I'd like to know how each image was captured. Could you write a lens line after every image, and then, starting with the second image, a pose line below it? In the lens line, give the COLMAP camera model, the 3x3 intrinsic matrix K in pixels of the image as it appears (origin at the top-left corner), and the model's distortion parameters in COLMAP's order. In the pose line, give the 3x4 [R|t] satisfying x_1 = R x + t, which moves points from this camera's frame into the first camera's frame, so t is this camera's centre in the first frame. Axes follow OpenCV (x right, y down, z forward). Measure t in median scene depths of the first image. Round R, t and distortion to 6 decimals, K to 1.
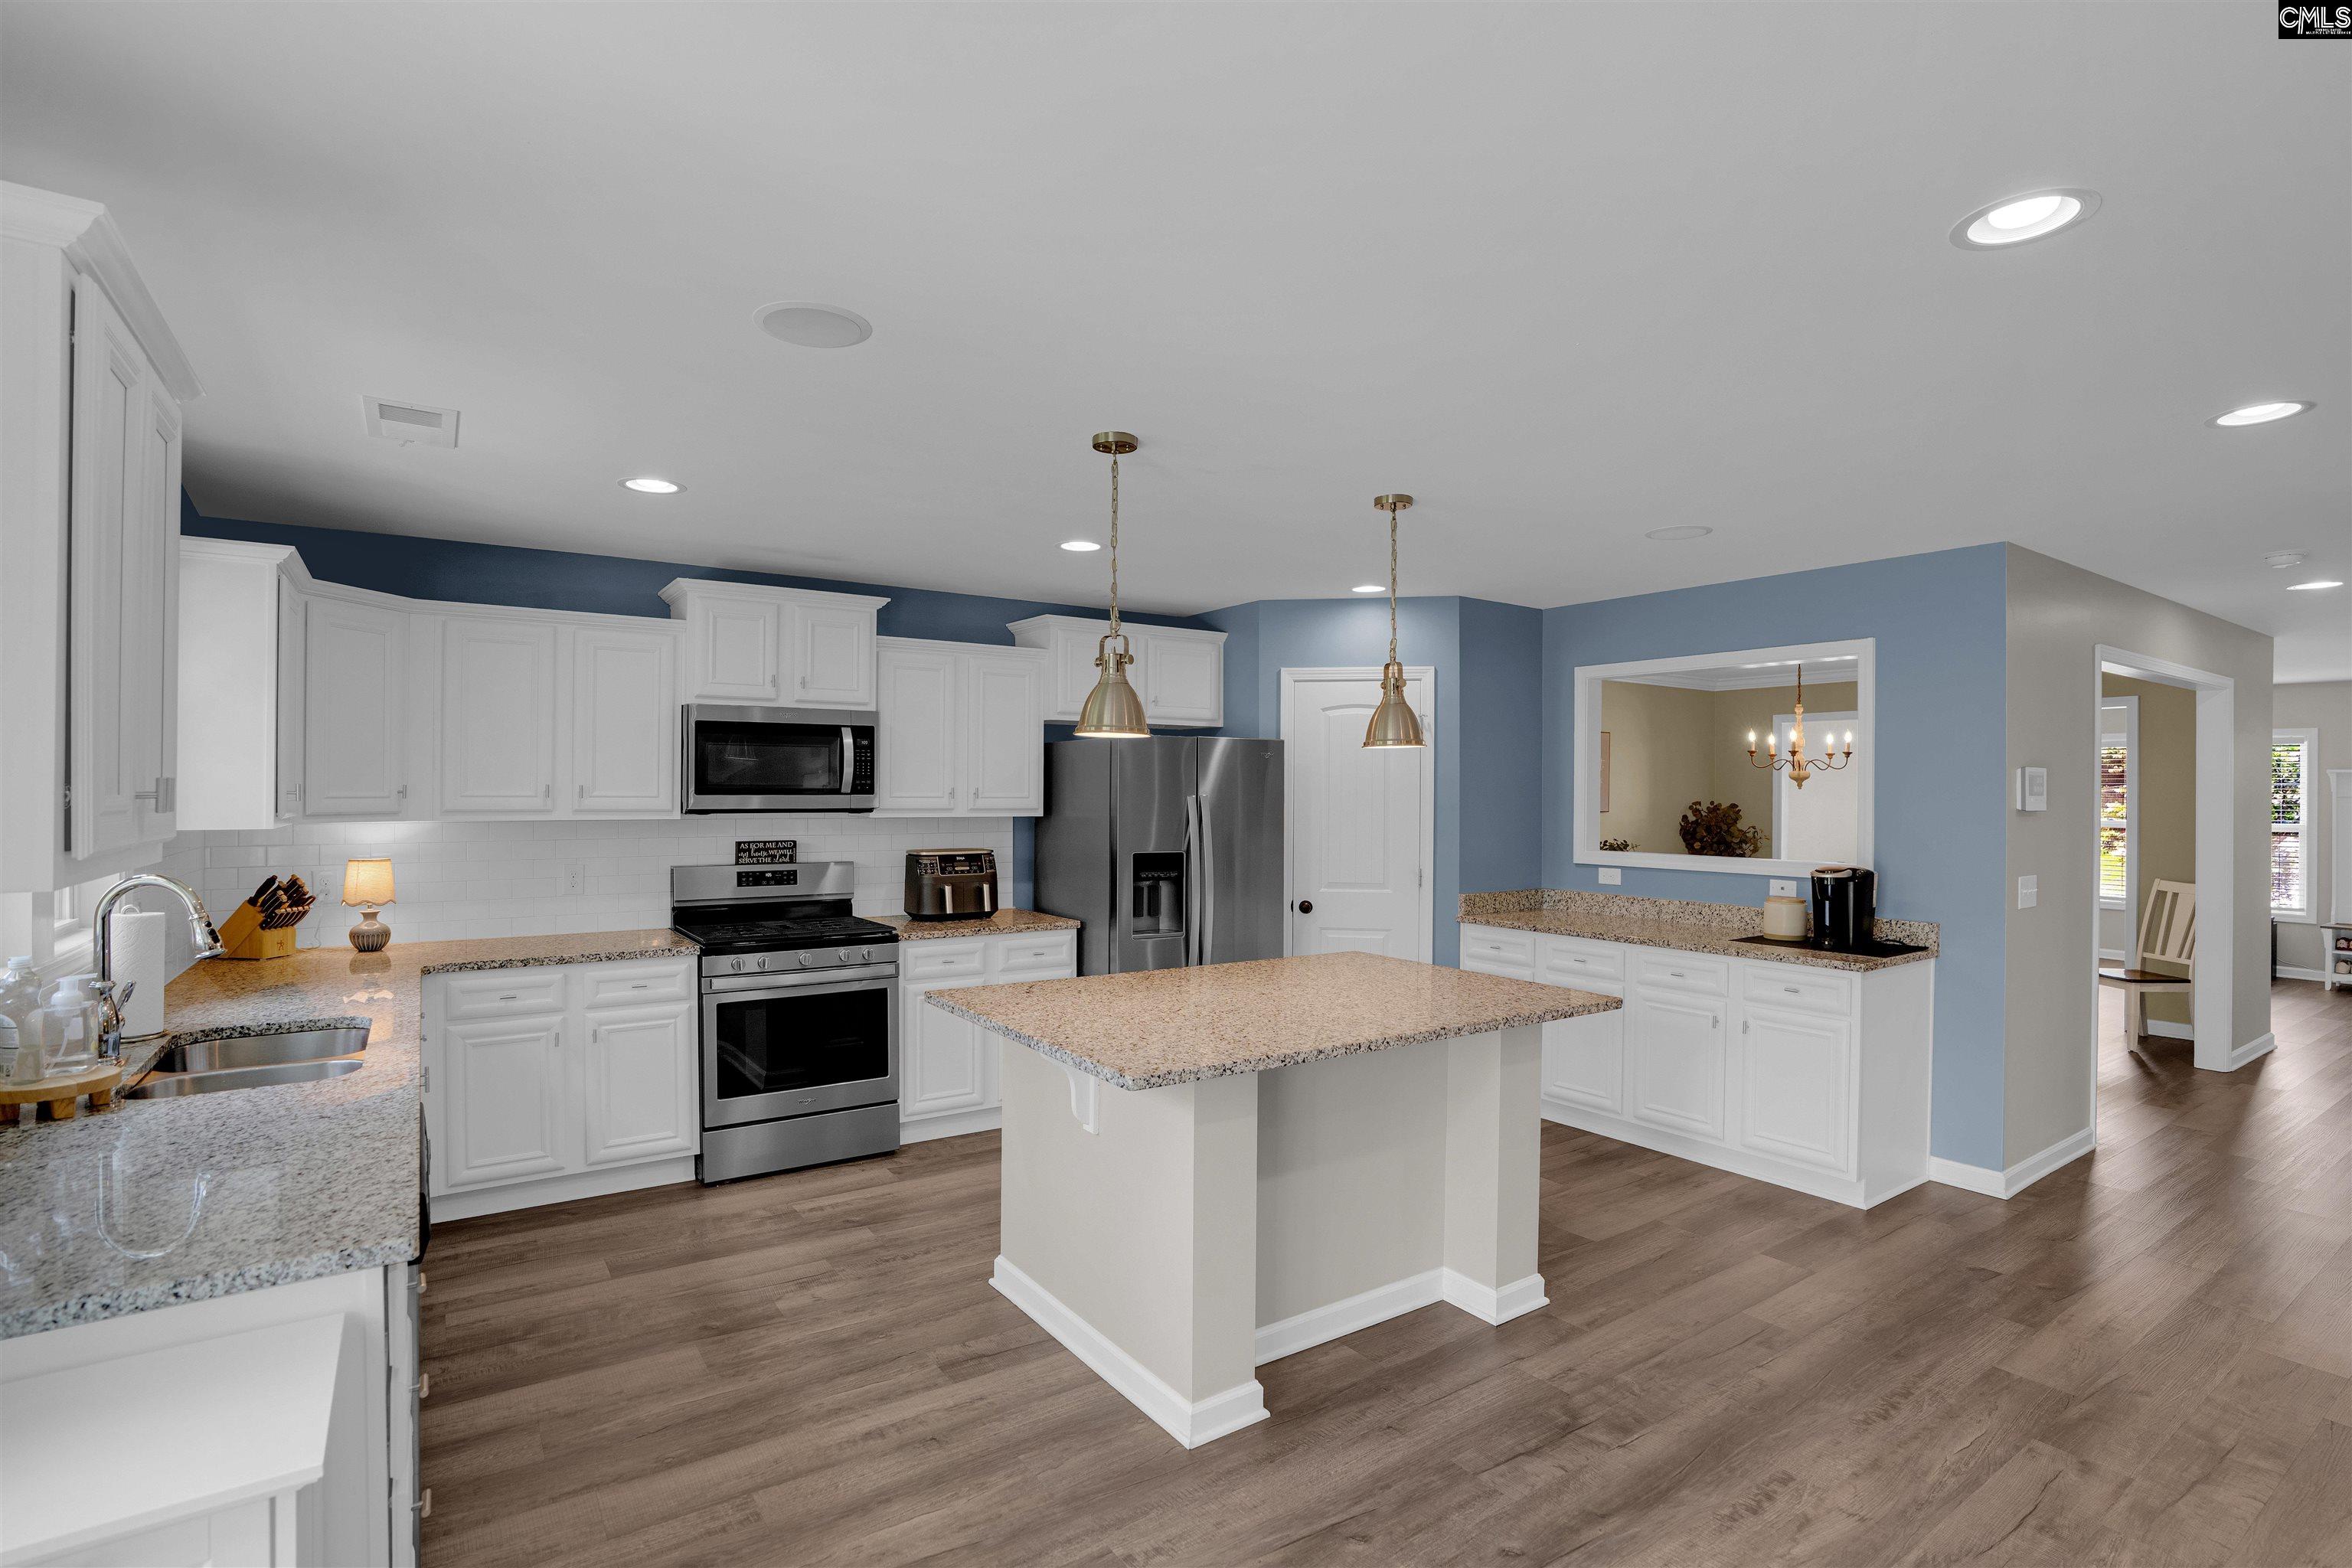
lens RADIAL K [[1124.7, 0, 1190.1], [0, 1124.7, 785.5], [0, 0, 1]] dist [-0.036016, 0.000815]
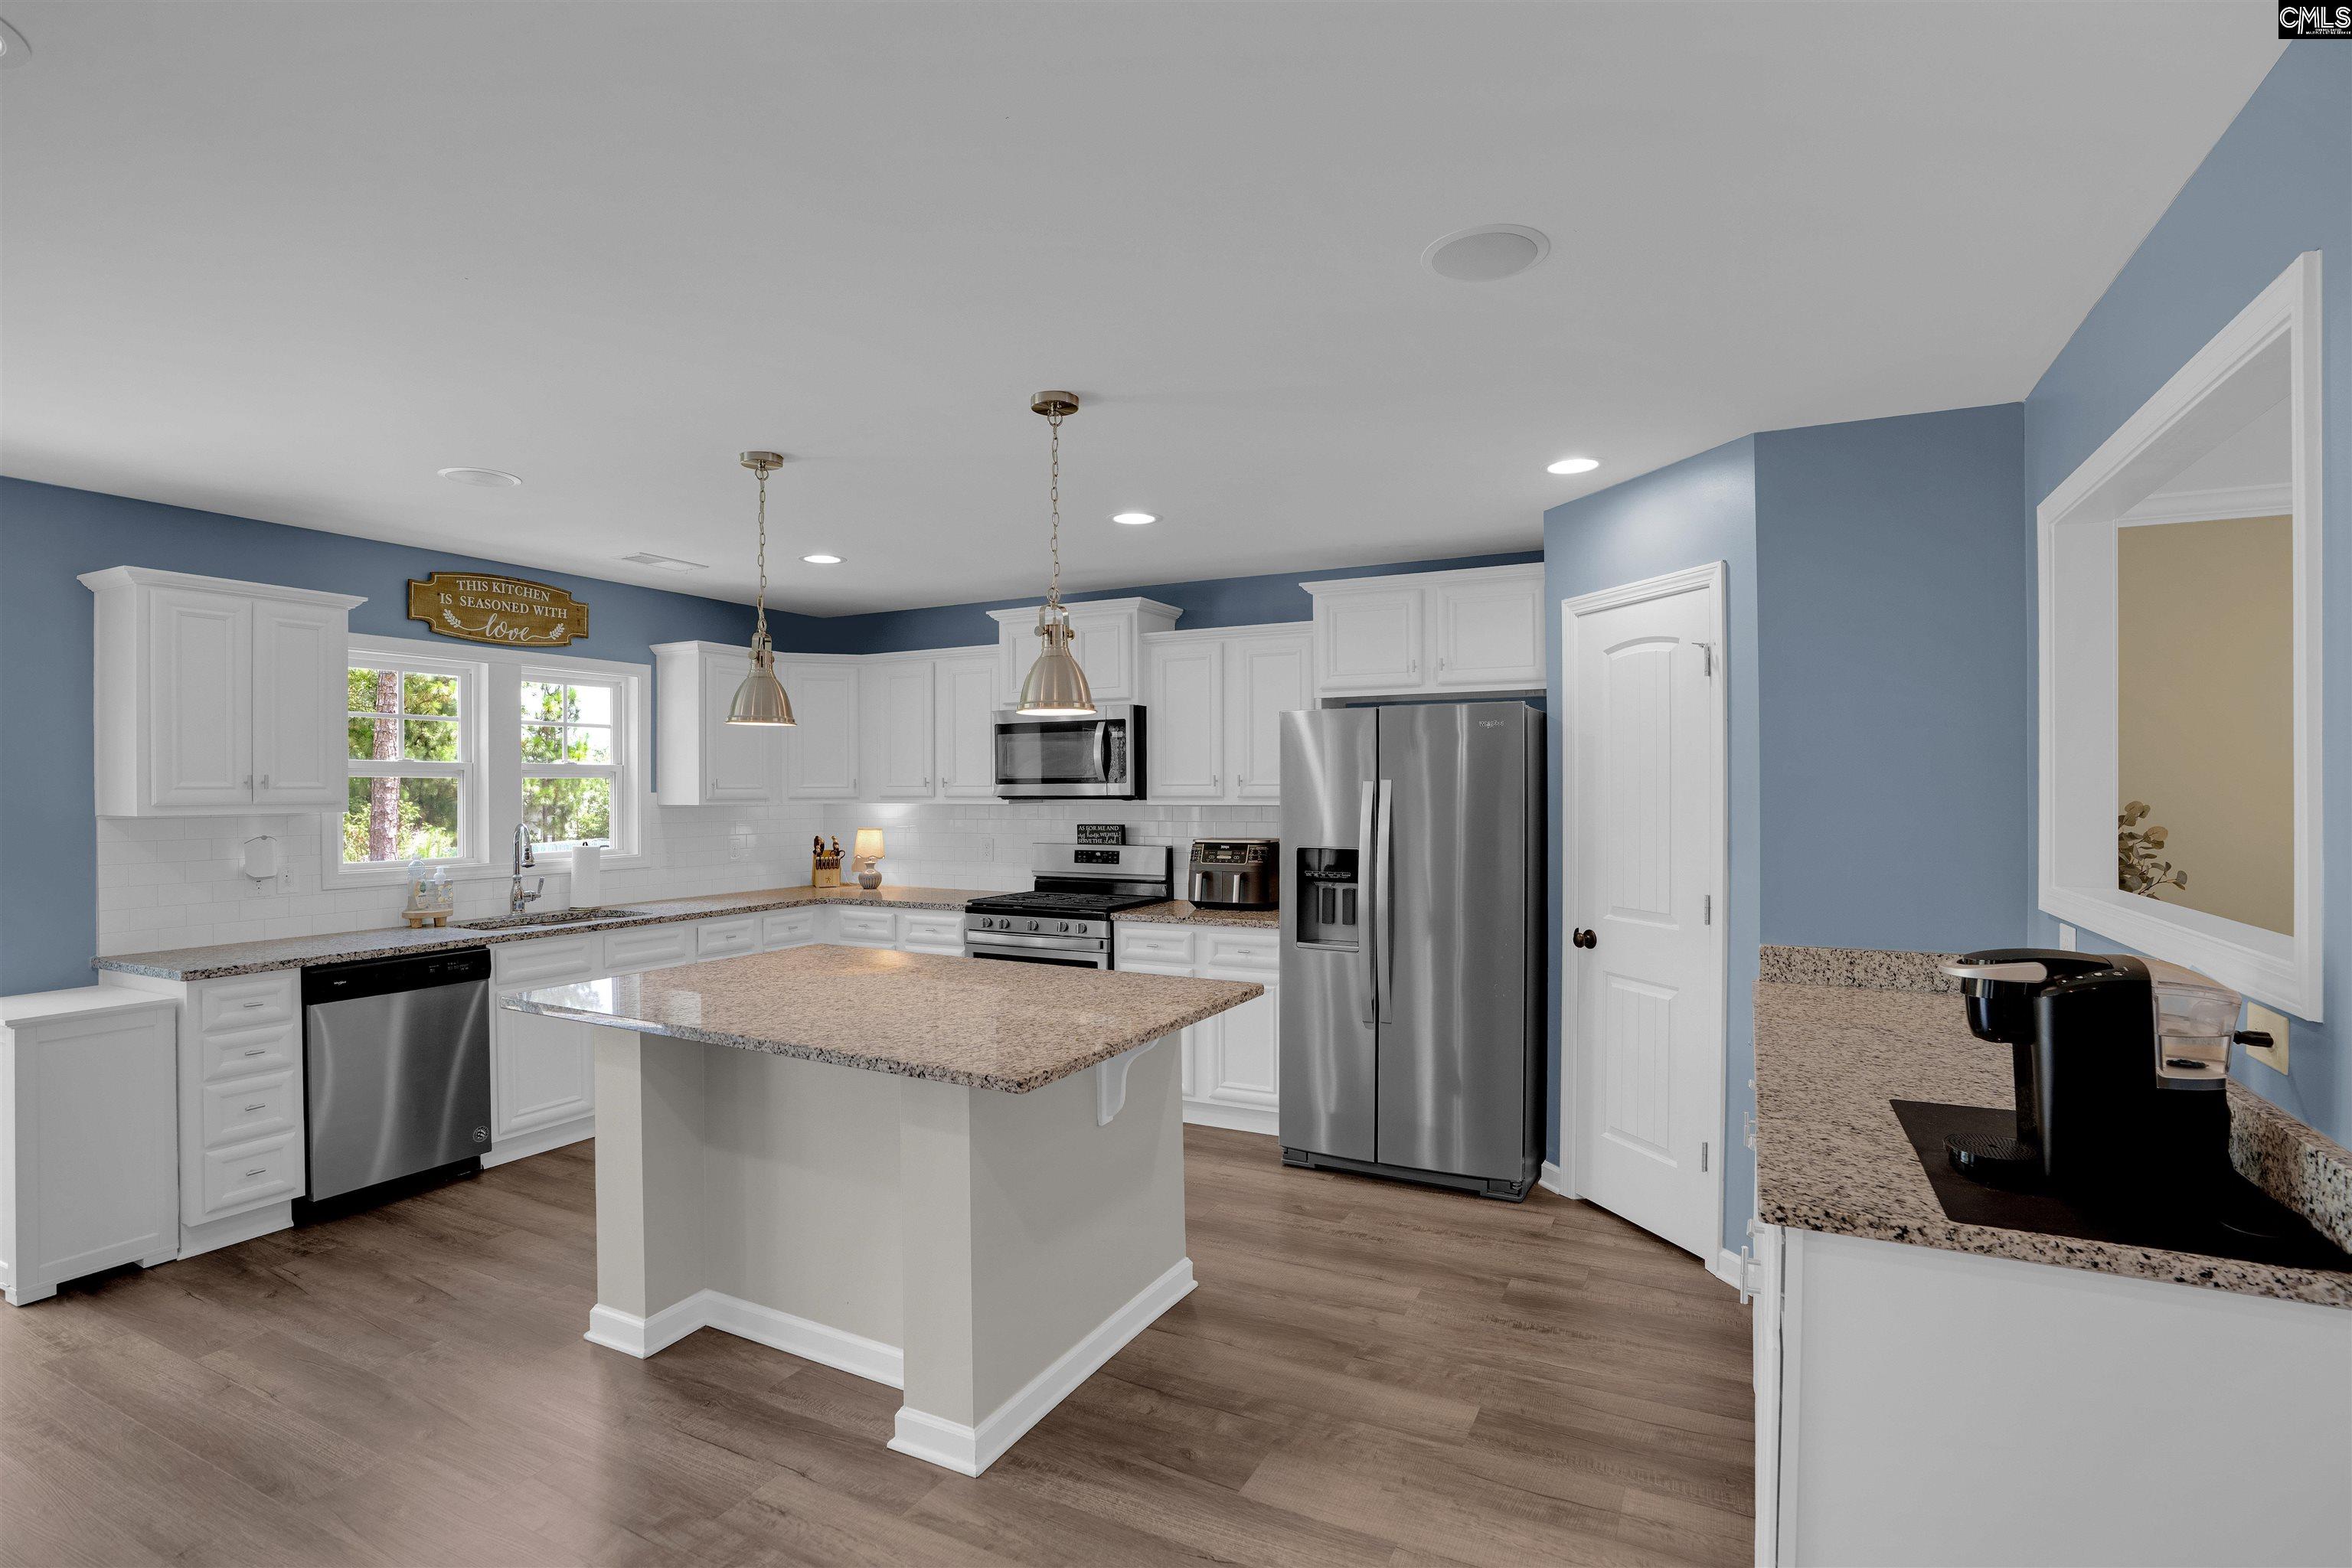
lens RADIAL K [[1137.8, 0, 1195.5], [0, 1137.8, 784.9], [0, 0, 1]] dist [-0.072096, 0.032753]
pose [[0.474599, -0.009749, -0.880148, 0.709174], [0.012419, 0.999913, -0.004379, 0.015868], [0.880115, -0.008853, 0.474679, 0.545060]]
